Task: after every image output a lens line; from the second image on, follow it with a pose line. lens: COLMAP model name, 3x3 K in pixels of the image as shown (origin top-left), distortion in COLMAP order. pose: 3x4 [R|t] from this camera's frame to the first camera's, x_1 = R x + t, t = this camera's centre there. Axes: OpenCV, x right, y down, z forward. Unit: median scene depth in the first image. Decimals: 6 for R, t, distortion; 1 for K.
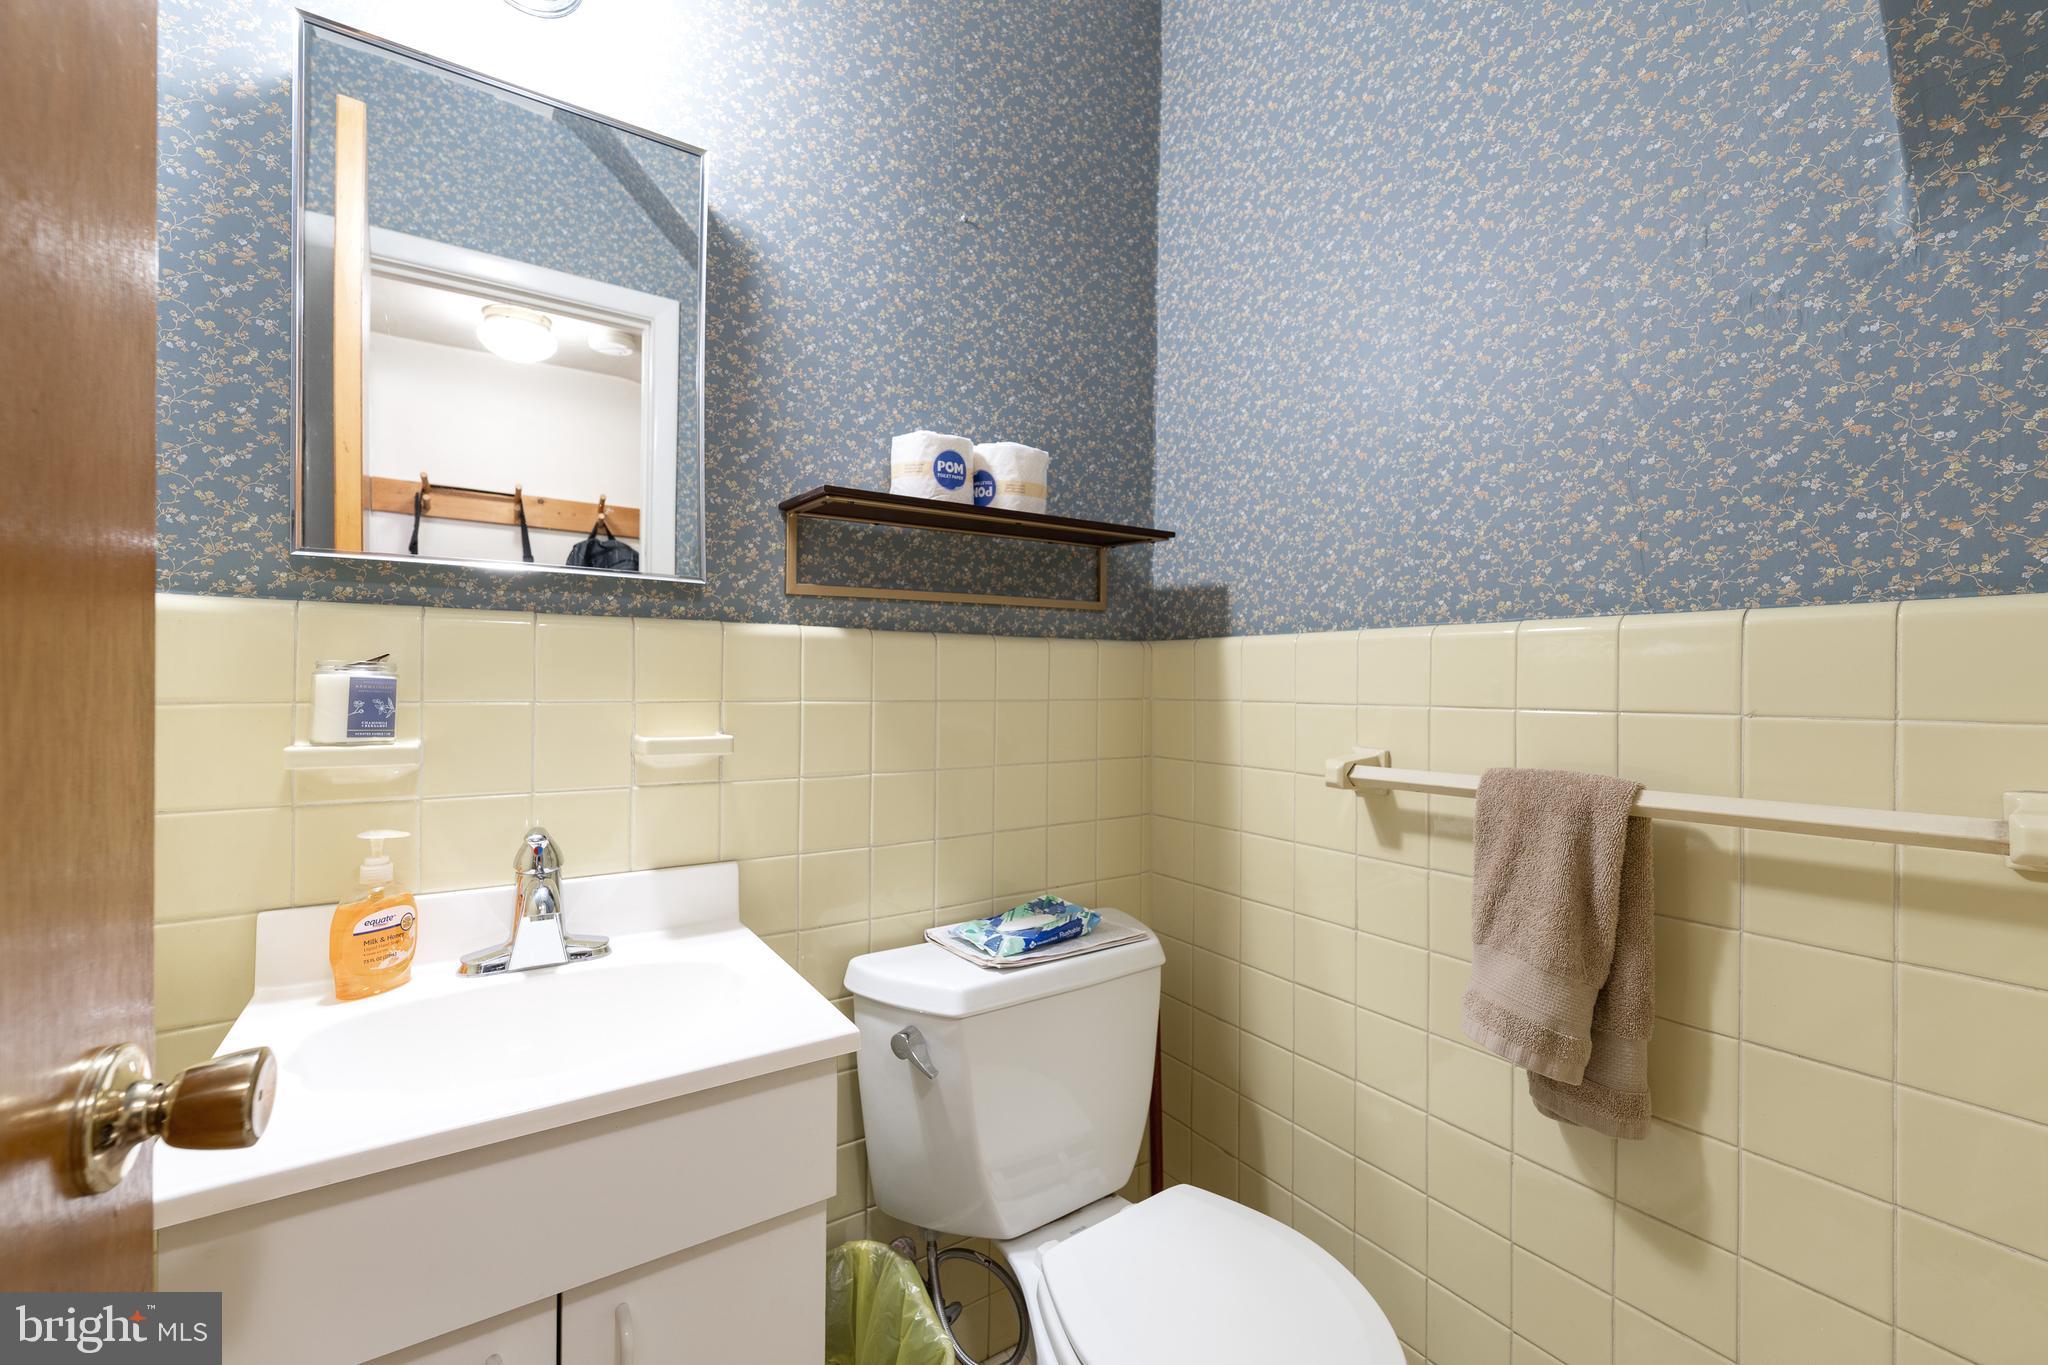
lens RADIAL K [[829.1, 0, 1026.5], [0, 829.1, 682.5], [0, 0, 1]] dist [0.000815, -0.000125]
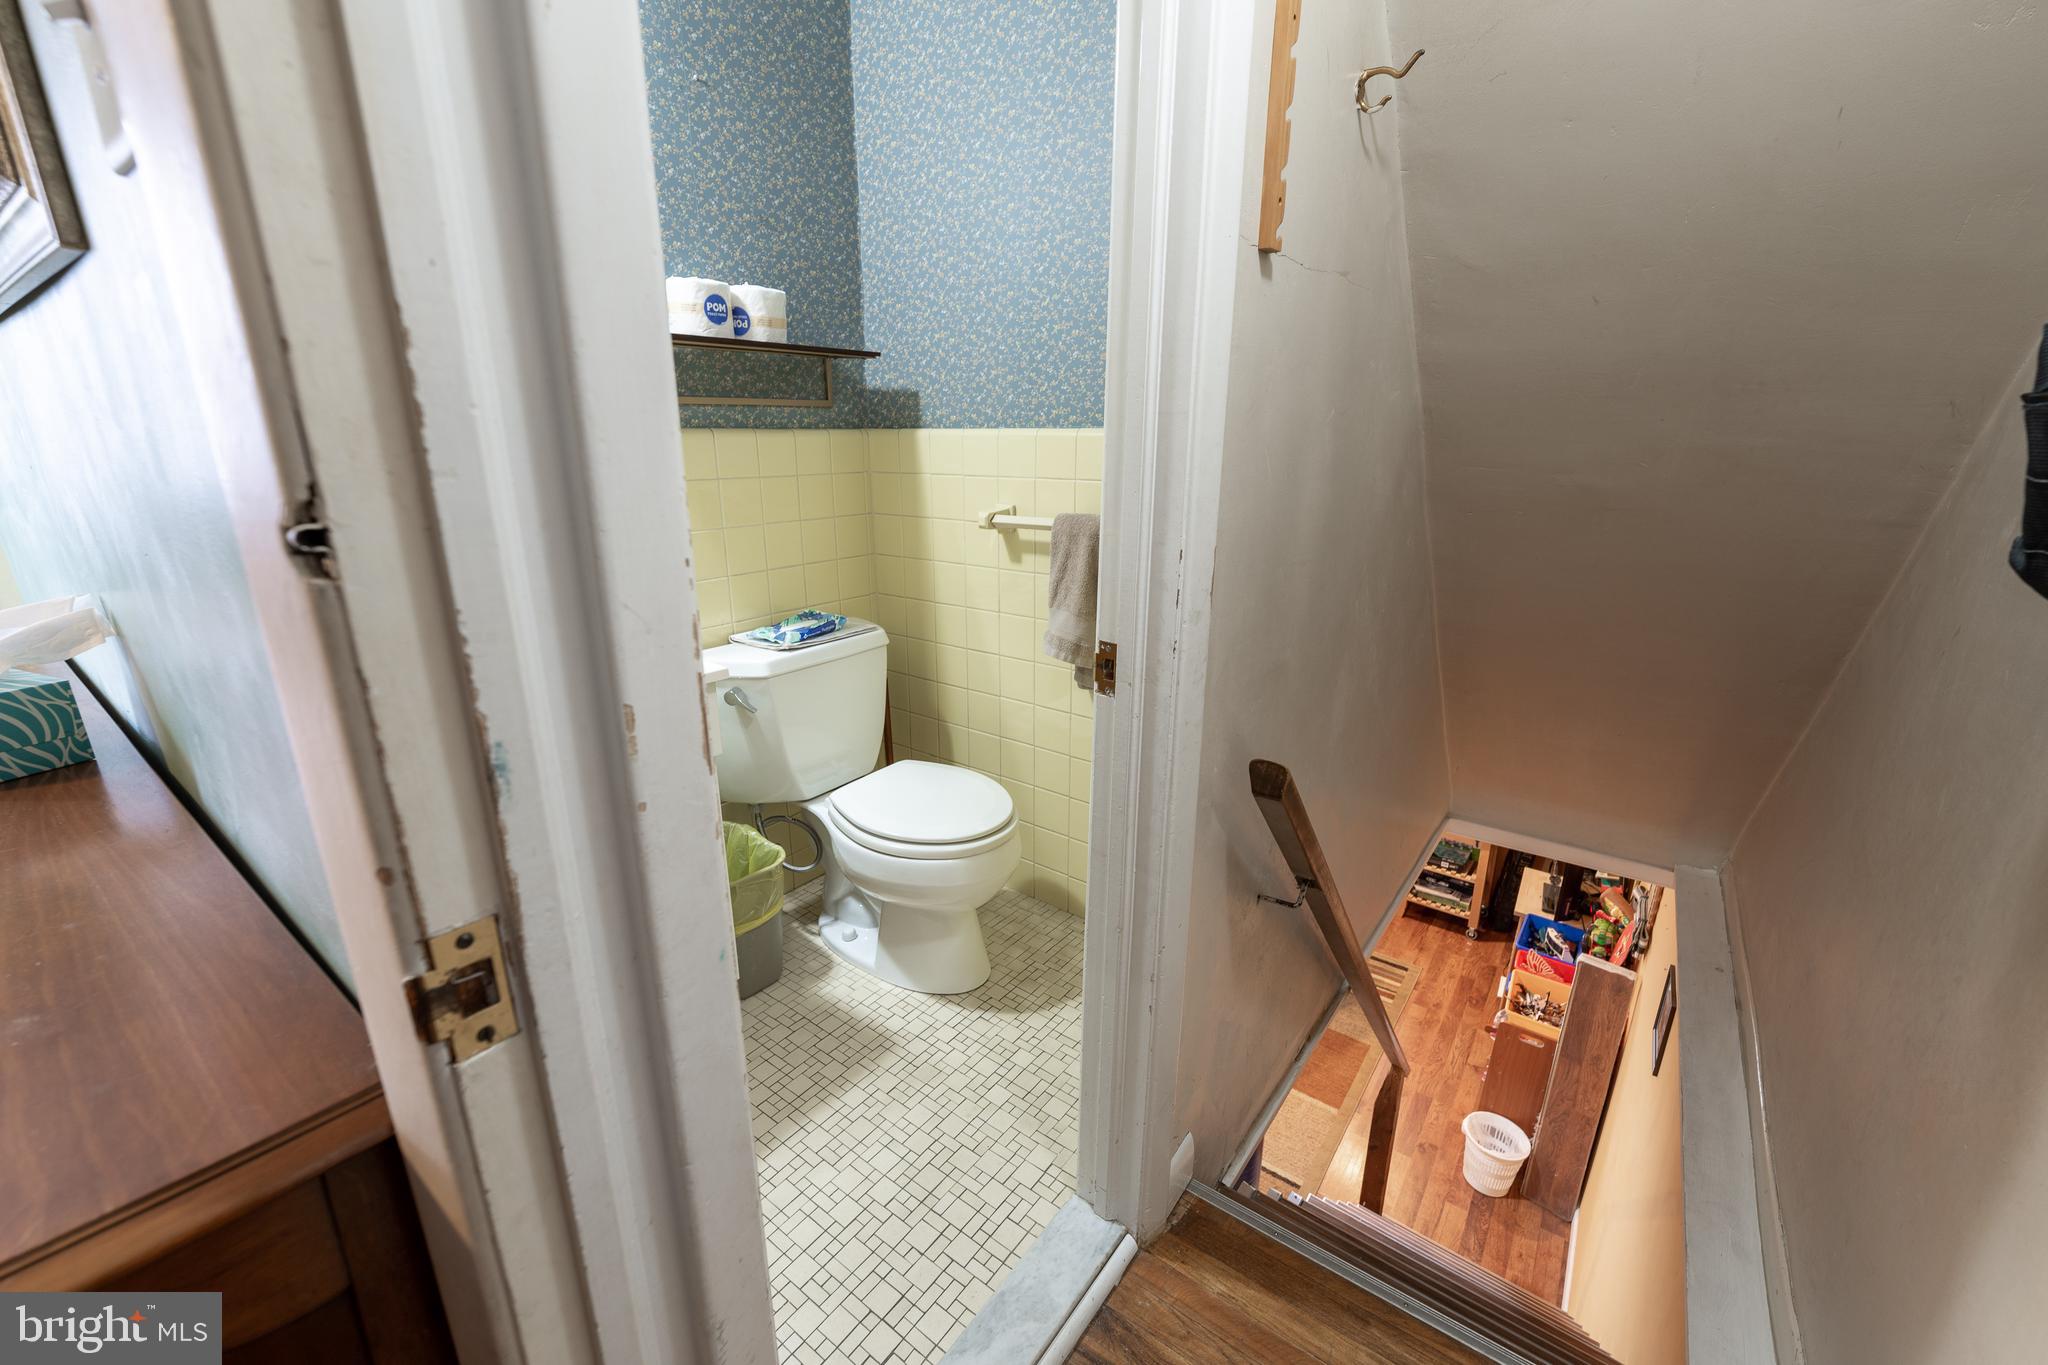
lens RADIAL K [[829.1, 0, 1026.5], [0, 829.1, 682.5], [0, 0, 1]] dist [0.000815, -0.000125]
pose [[0.943789, -0.099700, 0.315155, -0.087591], [0.004326, 0.957073, 0.289815, -0.050151], [-0.330521, -0.272161, 0.903706, -0.515446]]
